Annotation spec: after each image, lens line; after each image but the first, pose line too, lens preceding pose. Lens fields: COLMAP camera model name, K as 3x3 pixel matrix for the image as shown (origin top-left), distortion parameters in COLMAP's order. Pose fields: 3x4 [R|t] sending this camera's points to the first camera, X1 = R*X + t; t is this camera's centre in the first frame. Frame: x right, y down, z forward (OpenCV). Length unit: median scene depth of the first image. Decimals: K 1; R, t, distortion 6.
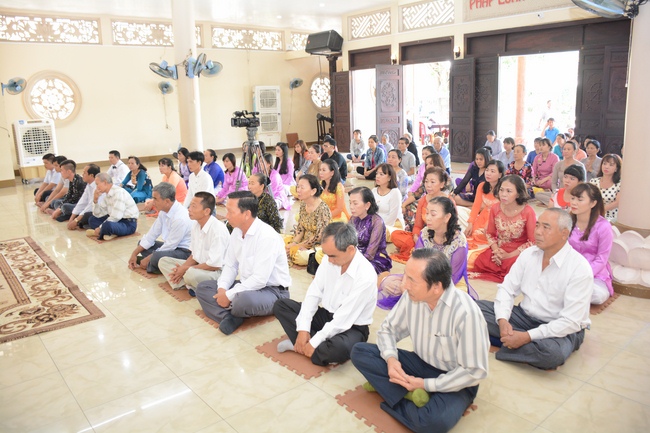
lens RADIAL K [[500.0, 0, 330.4], [0, 500.0, 220.4], [0, 0, 1]] dist [-0.151350, 0.089291]
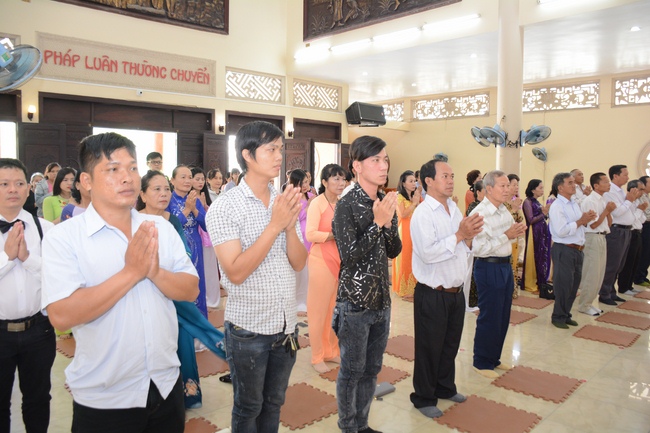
lens RADIAL K [[500.0, 0, 313.0], [0, 500.0, 207.1], [0, 0, 1]] dist [-0.151350, 0.089291]
pose [[-0.039112, -0.034838, 0.998627, -0.478222], [0.213346, 0.976056, 0.042407, -0.131591], [-0.976194, 0.214711, -0.030743, 0.588460]]
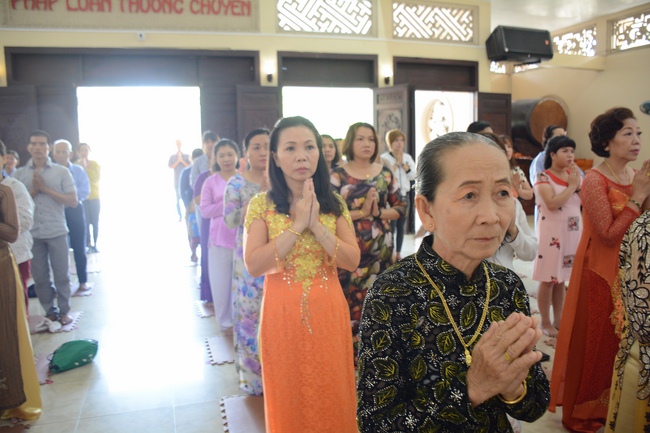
lens RADIAL K [[500.0, 0, 321.6], [0, 500.0, 212.3], [0, 0, 1]] dist [-0.151350, 0.089291]
pose [[0.389125, -0.099345, 0.915812, -0.126639], [0.212395, 0.977057, 0.015743, -0.094671], [-0.896365, 0.188387, 0.401298, 0.408044]]
